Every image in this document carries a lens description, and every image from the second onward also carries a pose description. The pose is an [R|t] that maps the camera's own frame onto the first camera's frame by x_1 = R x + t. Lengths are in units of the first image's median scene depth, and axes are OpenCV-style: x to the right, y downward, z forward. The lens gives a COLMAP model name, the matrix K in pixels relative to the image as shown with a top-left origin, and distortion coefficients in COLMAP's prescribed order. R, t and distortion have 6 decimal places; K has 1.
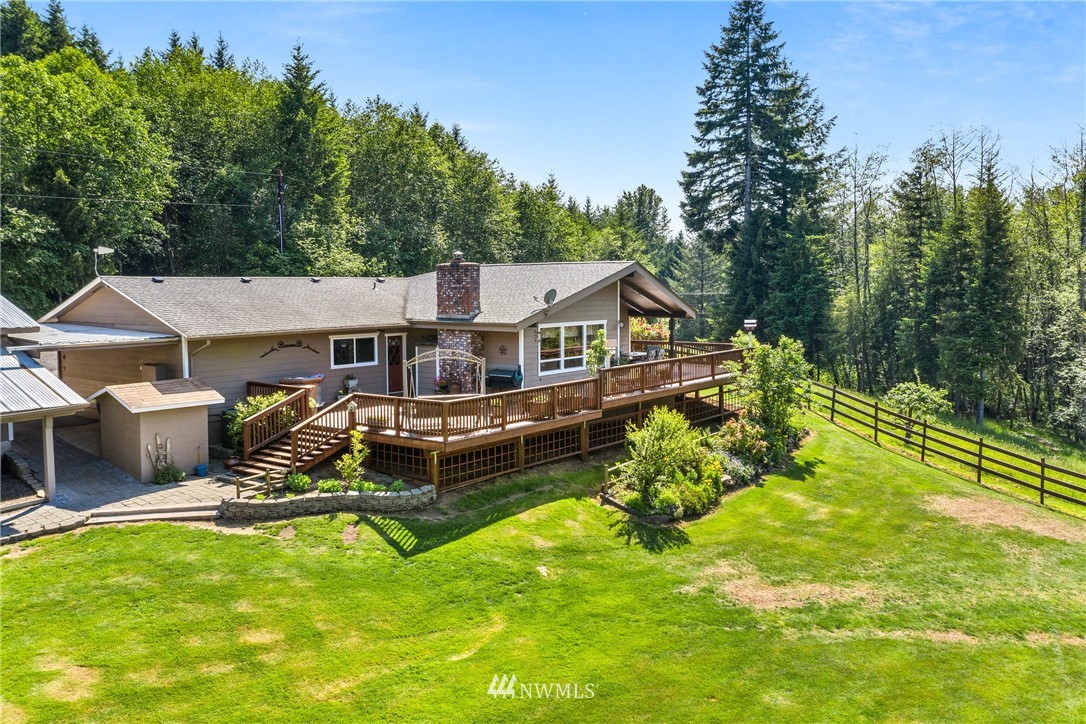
lens RADIAL K [[880.6, 0, 538.6], [0, 880.6, 358.2], [0, 0, 1]] dist [0.015977, -0.023973]
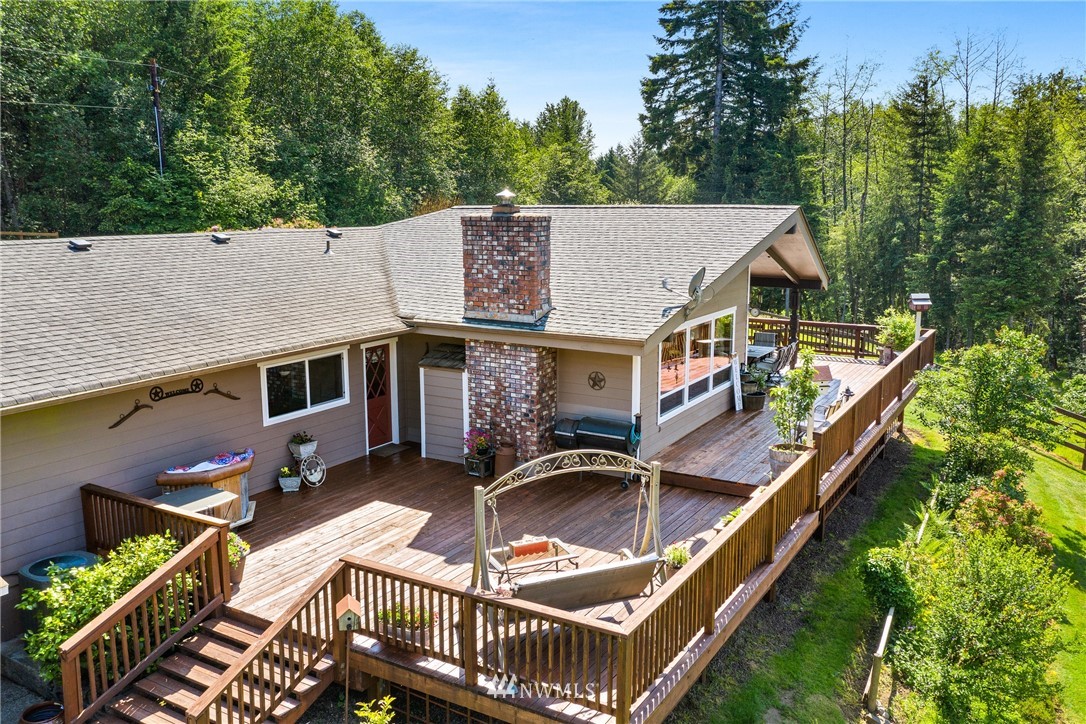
lens RADIAL K [[880.6, 0, 550.9], [0, 880.6, 363.7], [0, 0, 1]] dist [0.015977, -0.023973]
pose [[0.992703, -0.018571, 0.119146, -0.052686], [0.006712, 0.995047, 0.099174, -0.029129], [-0.120398, -0.097650, 0.987911, 0.193953]]
